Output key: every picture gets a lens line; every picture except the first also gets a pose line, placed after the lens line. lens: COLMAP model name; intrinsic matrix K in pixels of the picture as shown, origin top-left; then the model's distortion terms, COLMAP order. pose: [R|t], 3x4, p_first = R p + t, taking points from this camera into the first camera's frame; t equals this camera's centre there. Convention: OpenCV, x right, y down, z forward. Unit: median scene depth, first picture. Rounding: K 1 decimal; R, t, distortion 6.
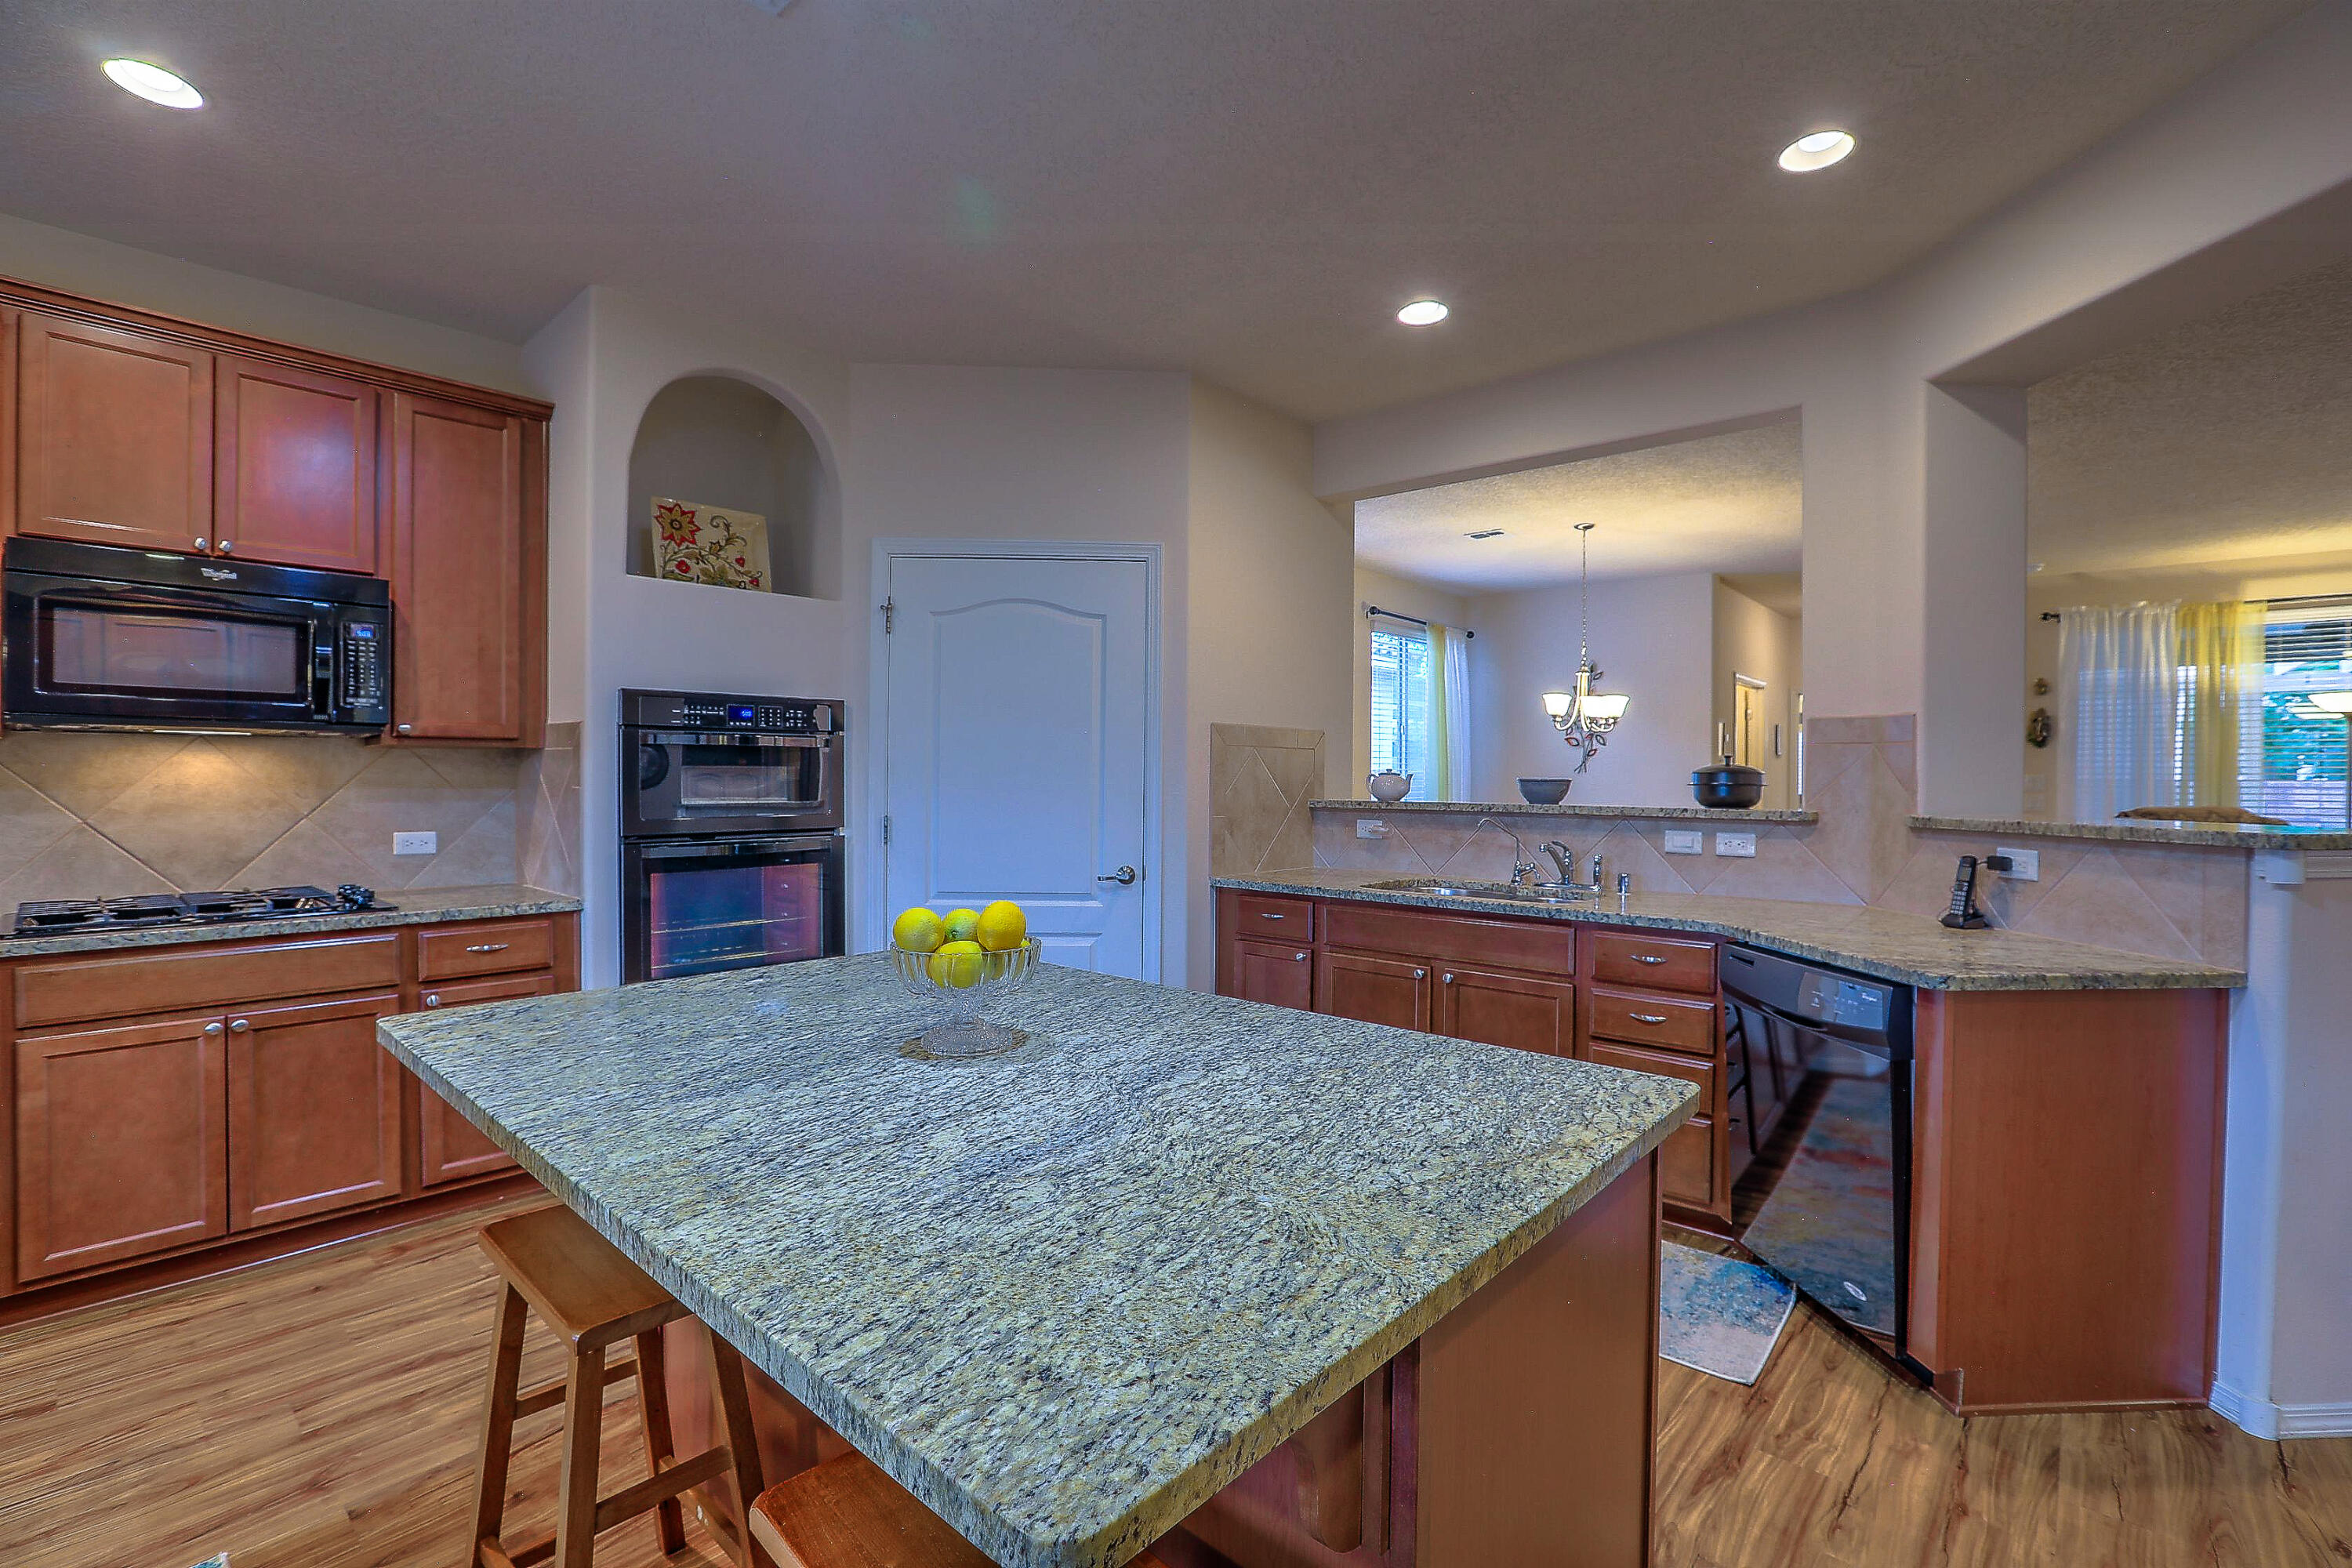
lens RADIAL K [[1060.4, 0, 1183.6], [0, 1060.4, 782.8], [0, 0, 1]] dist [-0.043393, 0.012271]
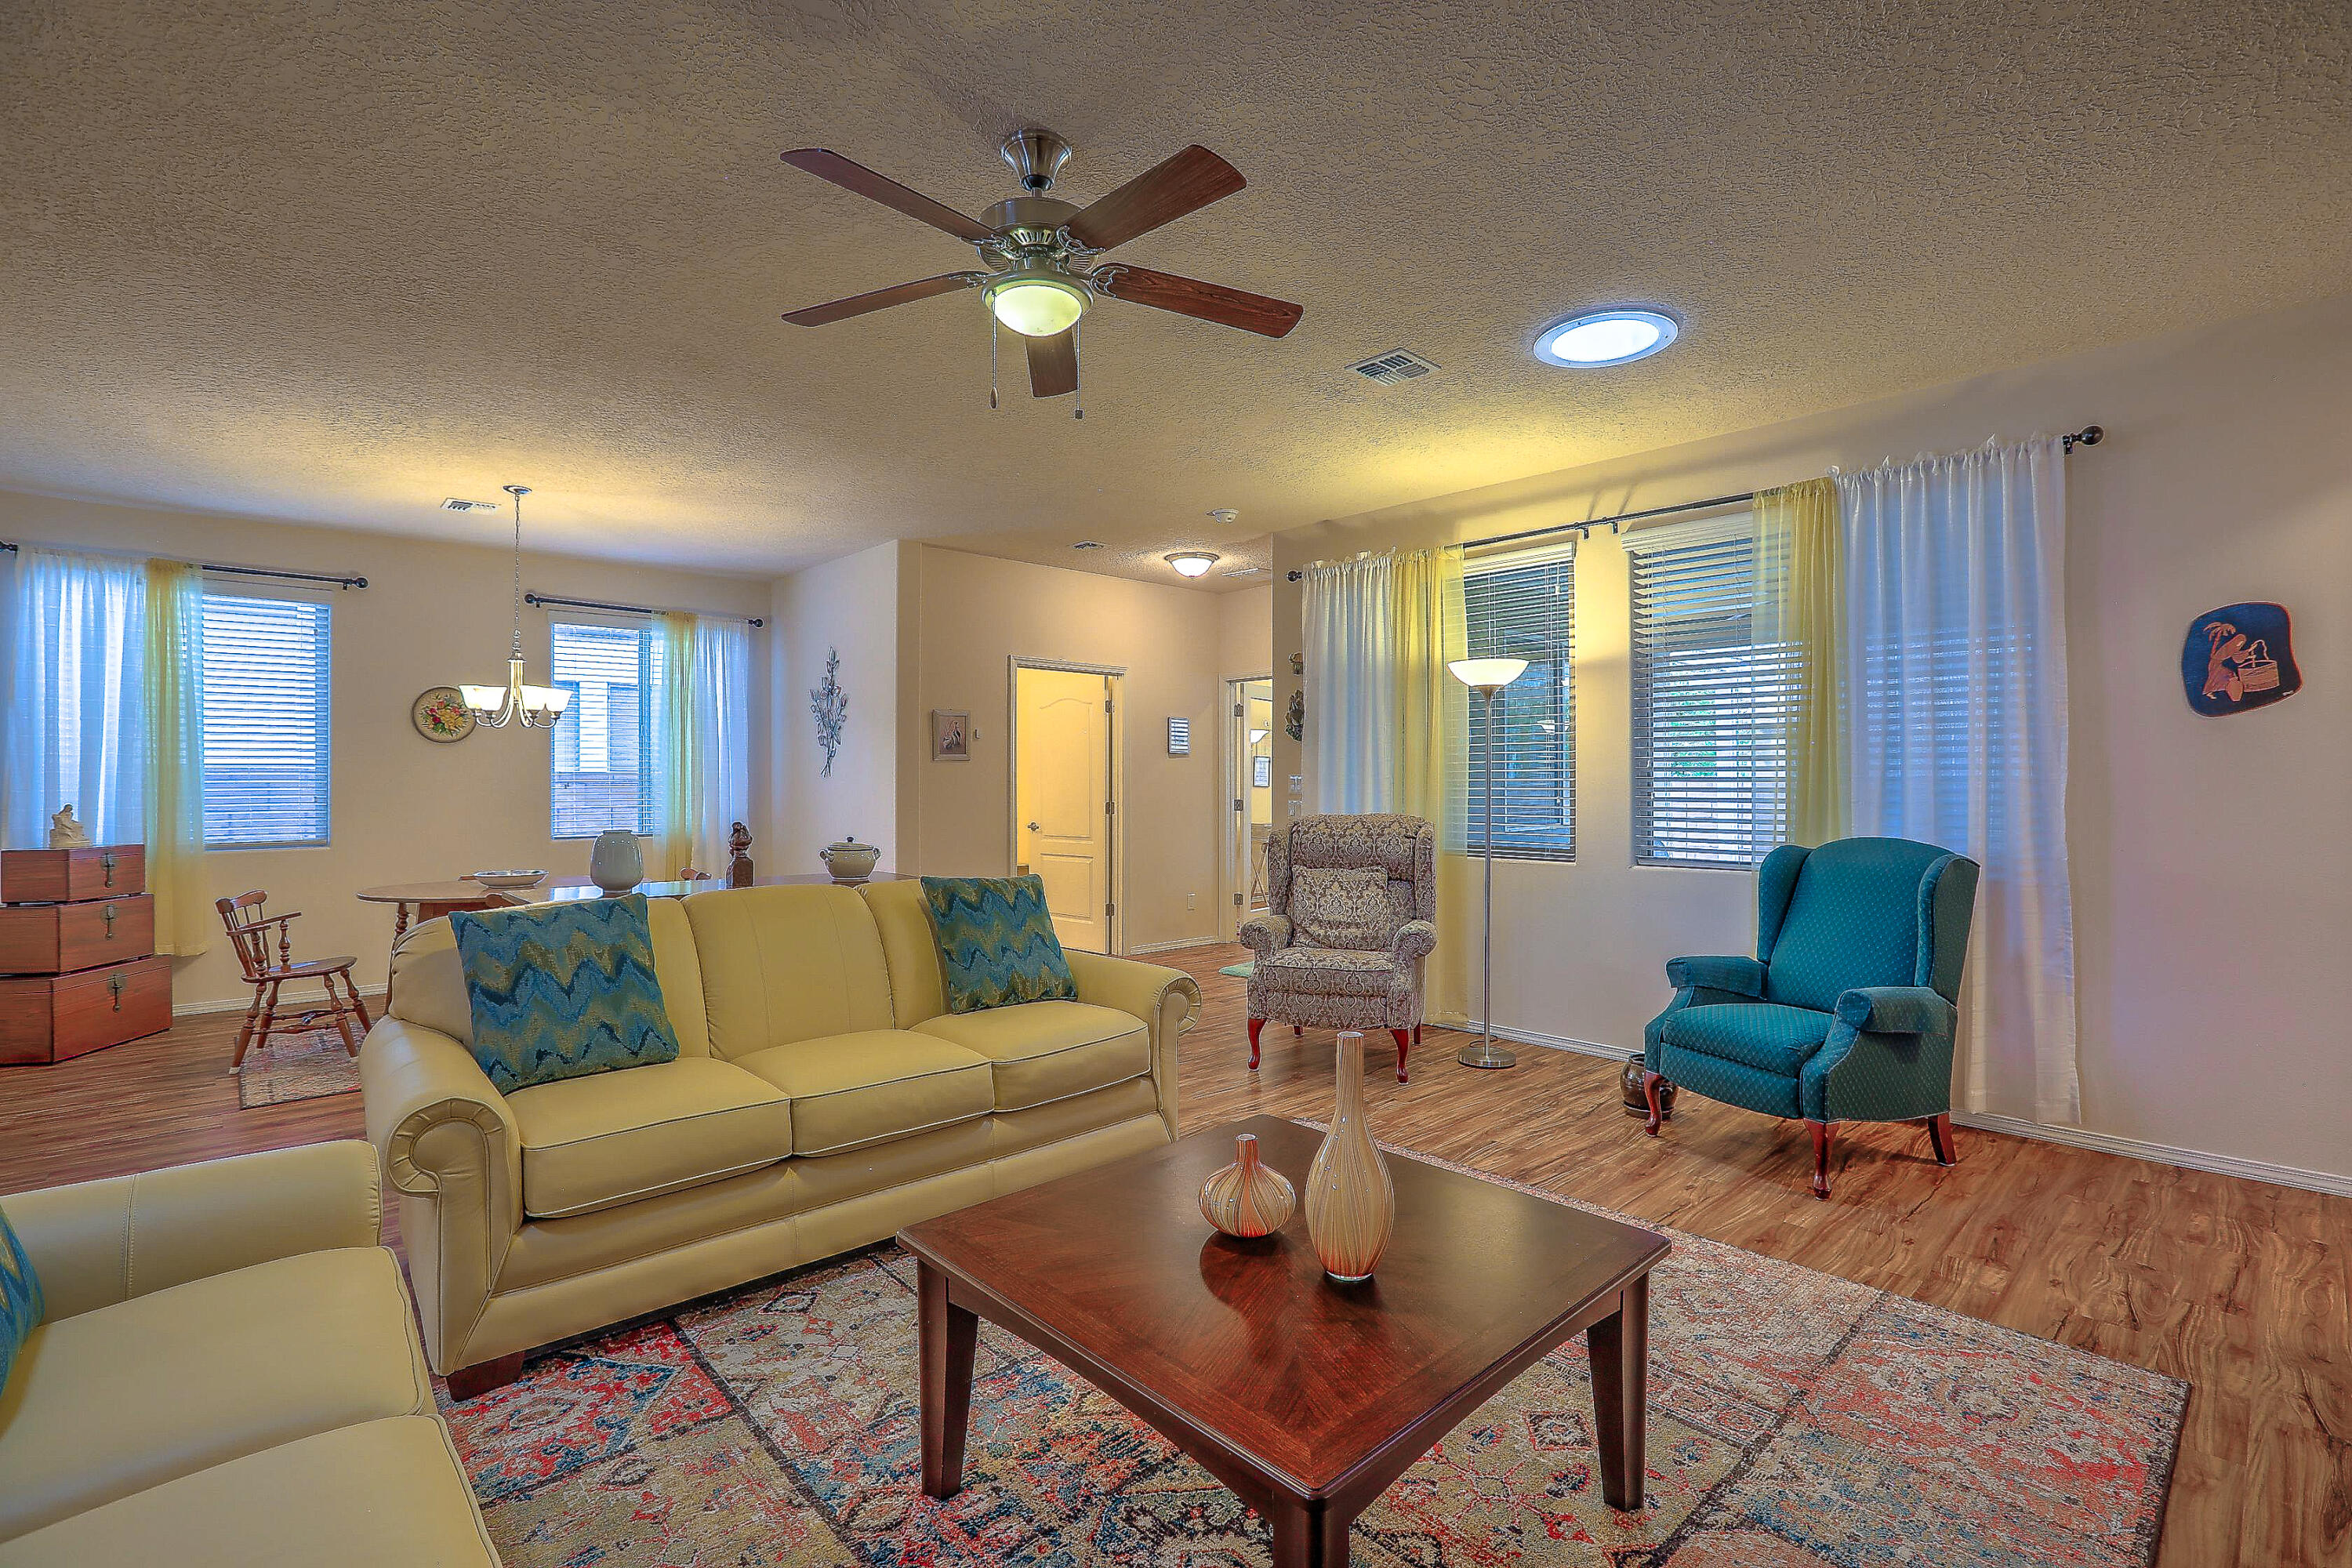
lens RADIAL K [[1082.9, 0, 1171.9], [0, 1082.9, 786.3], [0, 0, 1]] dist [-0.044559, 0.014255]
pose [[0.994072, -0.005152, -0.108601, 2.162749], [0.004556, 0.999973, -0.005734, 0.015732], [0.108628, 0.005205, 0.994069, 0.406065]]
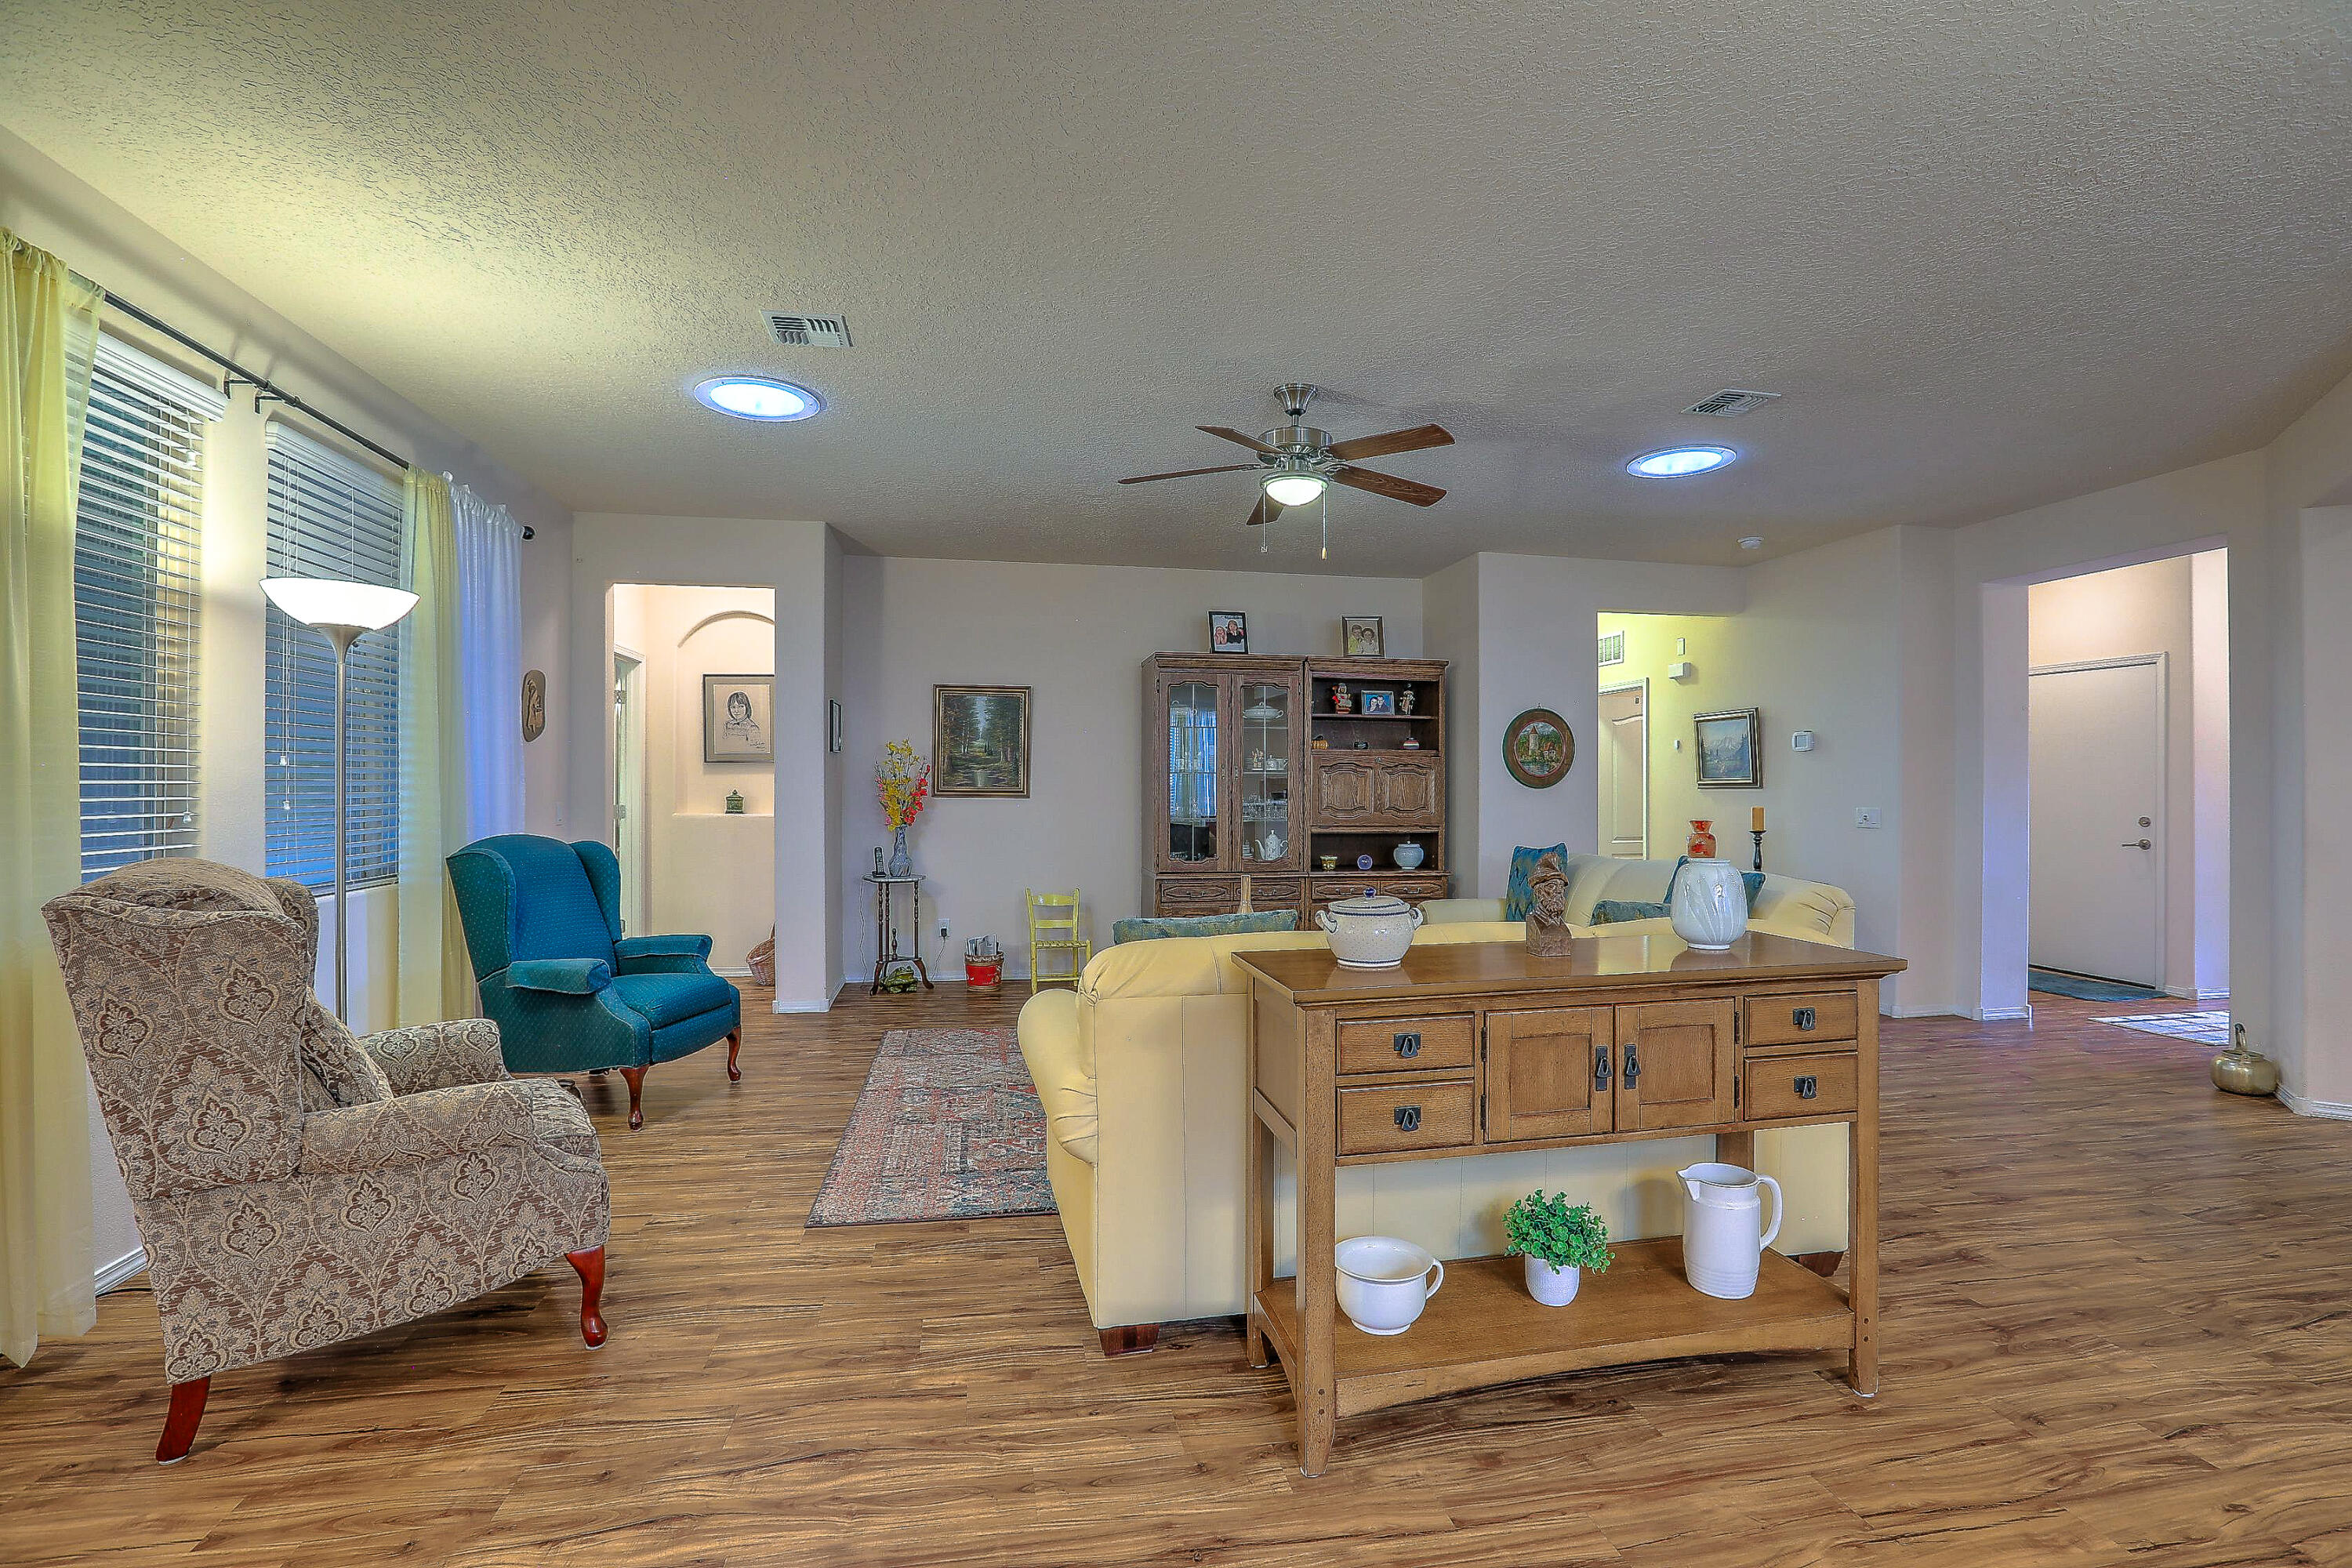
lens RADIAL K [[1053.1, 0, 1170.5], [0, 1053.1, 779.8], [0, 0, 1]] dist [-0.025795, 0.012386]
pose [[-0.770567, -0.003980, 0.637347, 1.176065], [0.000590, 0.999976, 0.006957, -0.011733], [-0.637359, 0.005737, -0.770546, 2.519881]]
